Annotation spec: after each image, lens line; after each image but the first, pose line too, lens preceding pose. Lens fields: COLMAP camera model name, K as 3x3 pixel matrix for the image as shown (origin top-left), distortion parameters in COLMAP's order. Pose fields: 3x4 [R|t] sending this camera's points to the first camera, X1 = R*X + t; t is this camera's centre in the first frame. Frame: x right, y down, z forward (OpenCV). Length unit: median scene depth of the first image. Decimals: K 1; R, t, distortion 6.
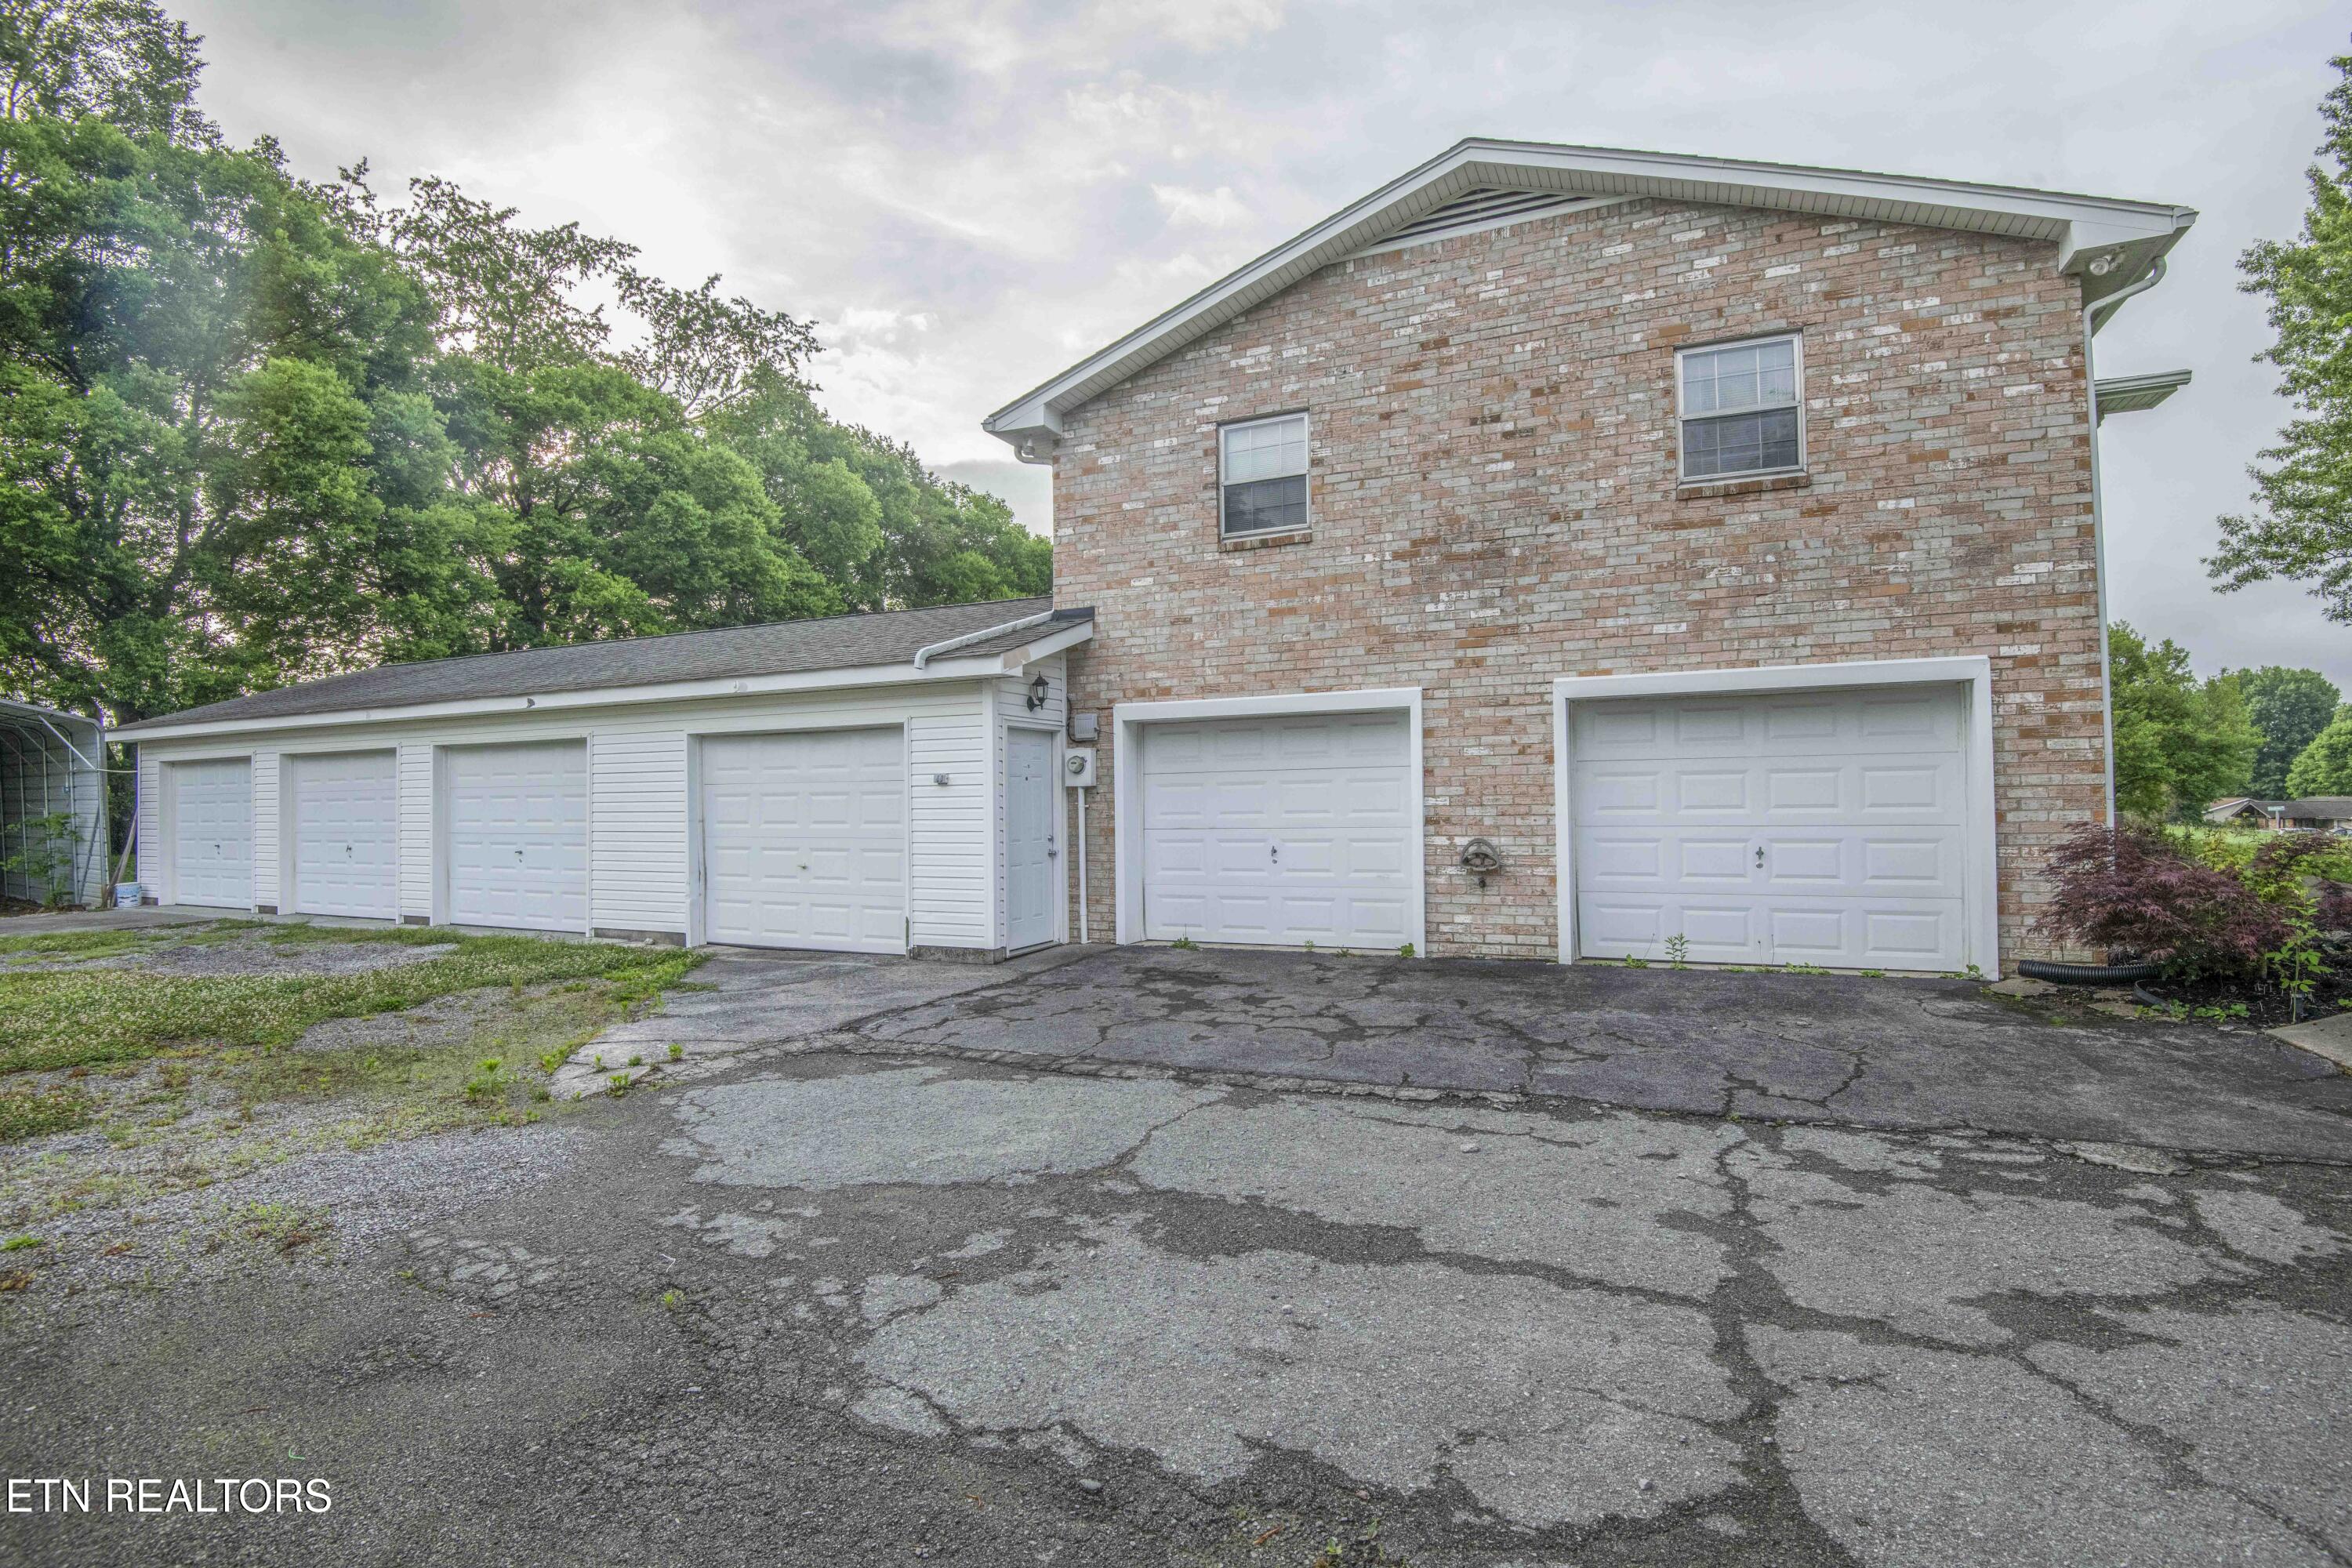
lens RADIAL K [[1082.2, 0, 1199.1], [0, 1082.2, 810.7], [0, 0, 1]] dist [-0.043535, 0.000659]
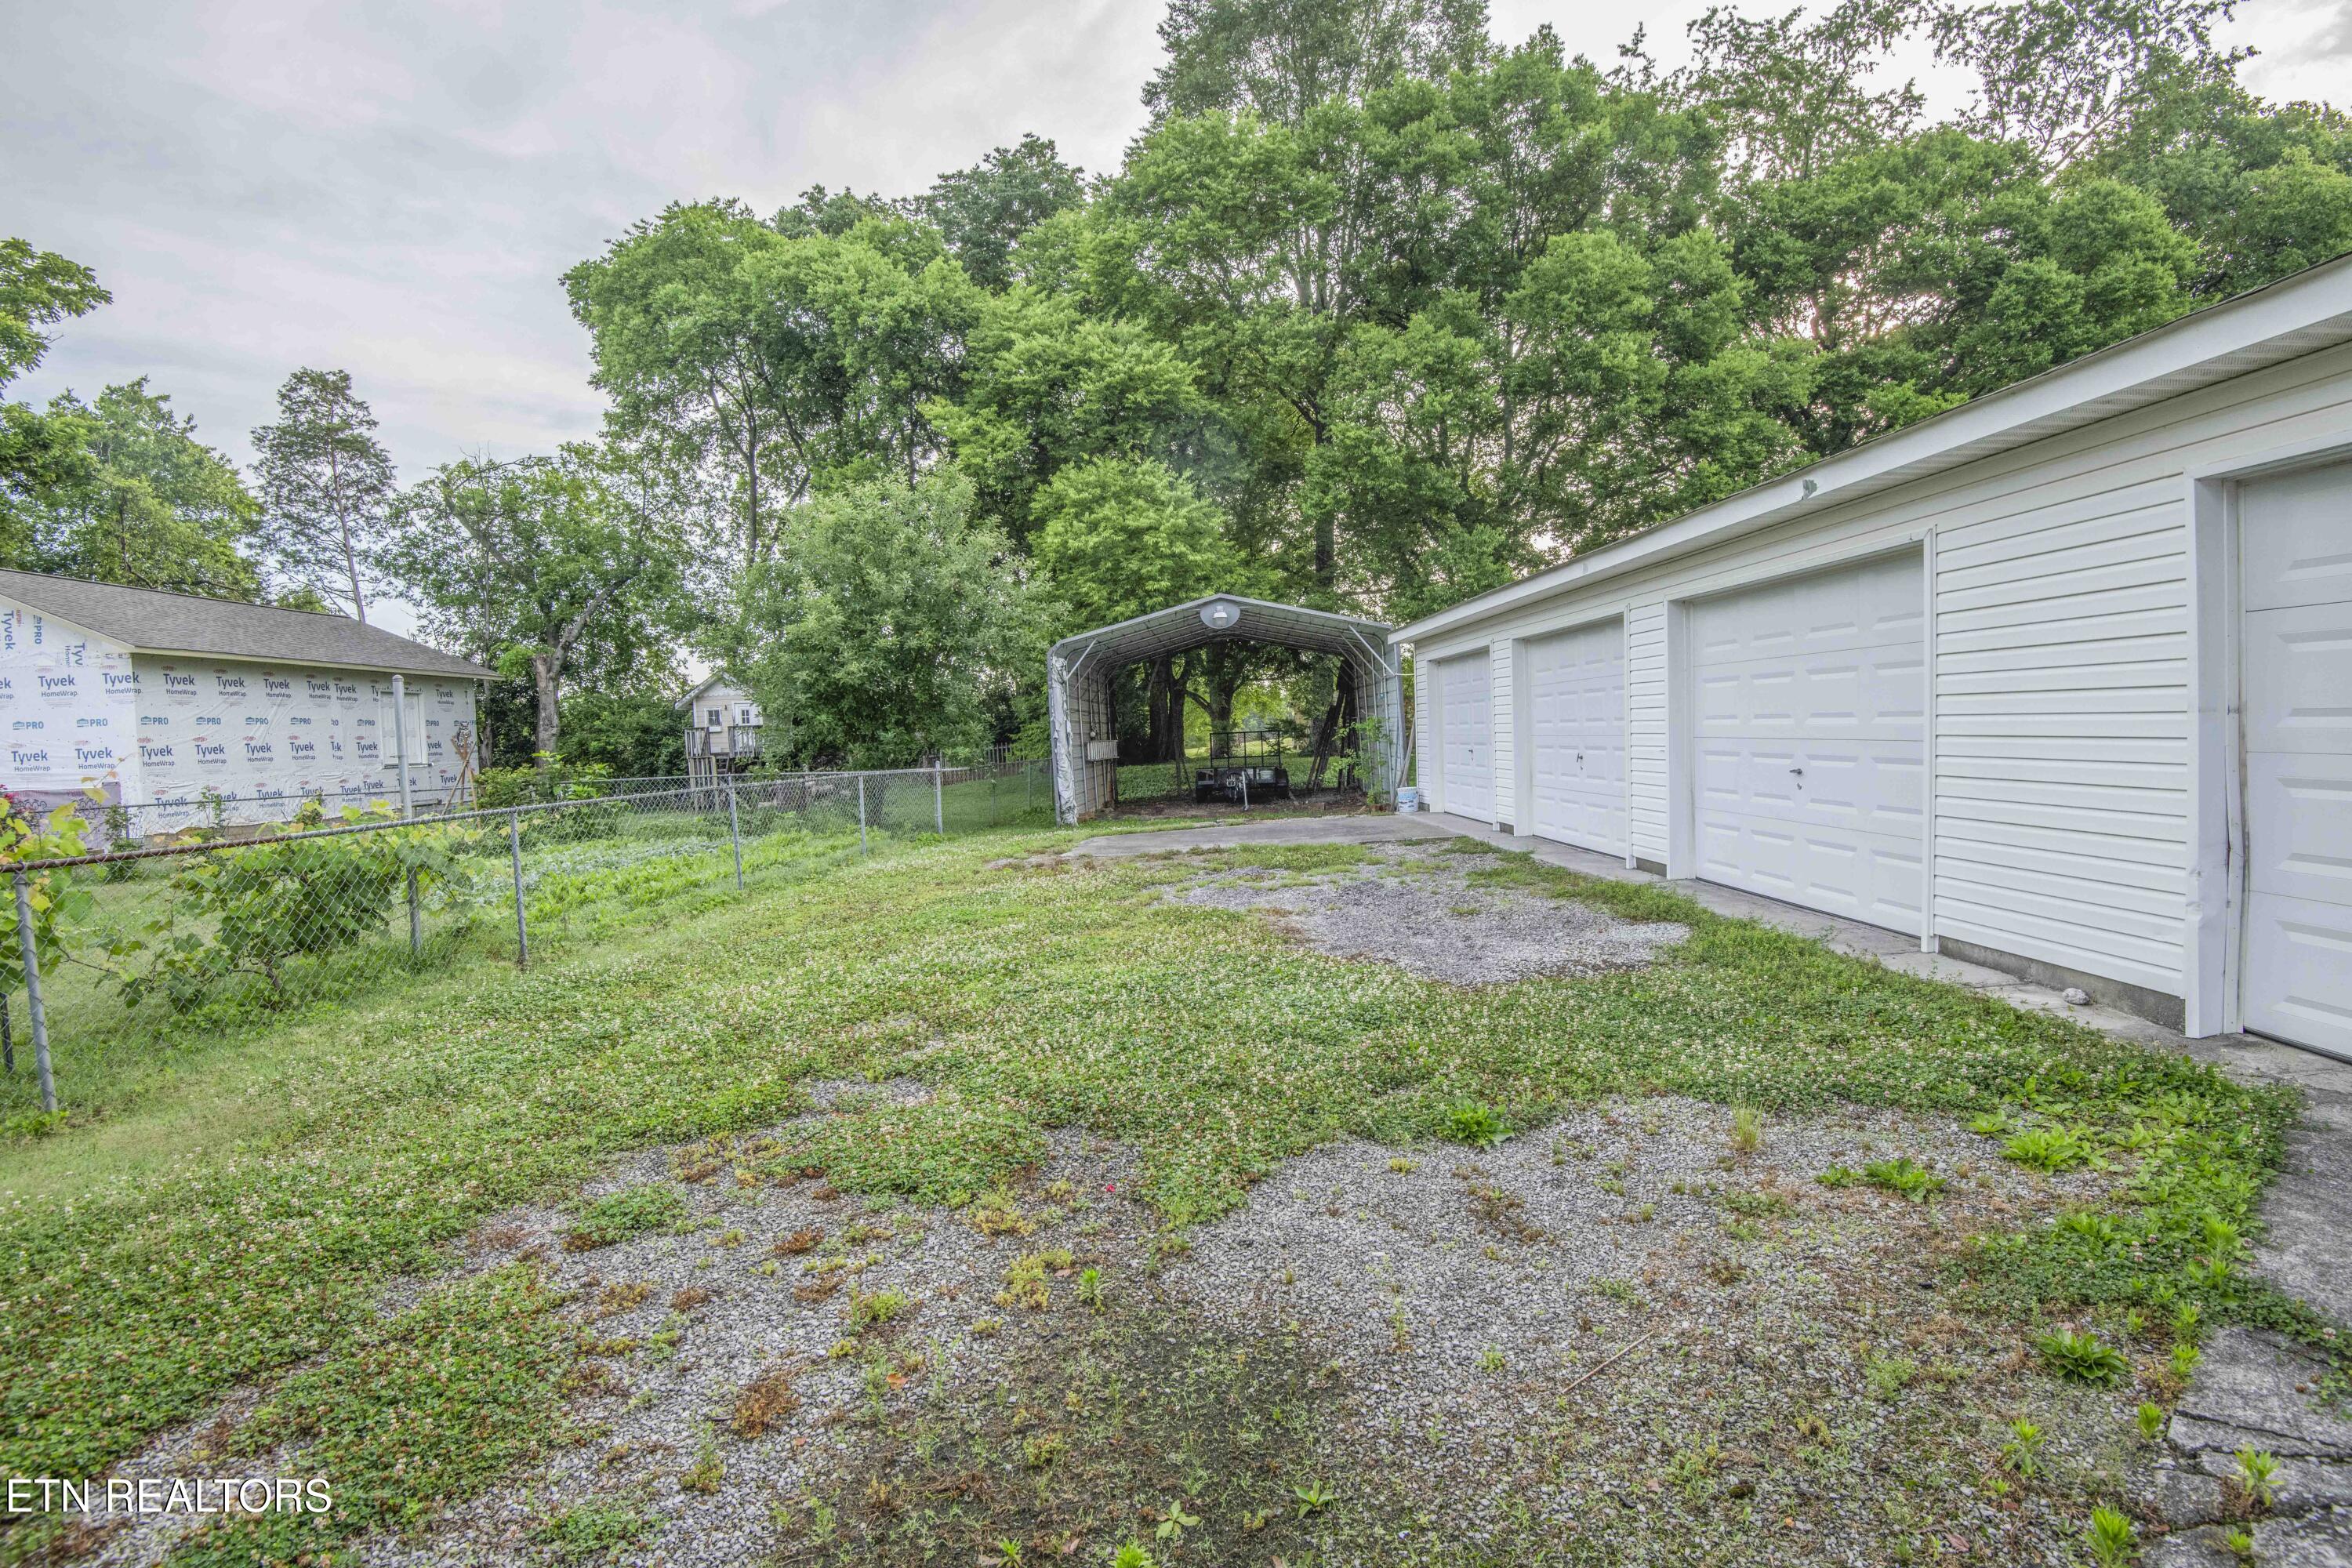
lens RADIAL K [[1082.2, 0, 1168.8], [0, 1082.2, 787.4], [0, 0, 1]] dist [-0.043535, 0.000659]
pose [[0.426964, 0.038173, -0.903463, -0.082535], [0.031984, 0.997846, 0.057276, 0.001276], [0.903703, -0.053351, 0.424823, 0.139779]]
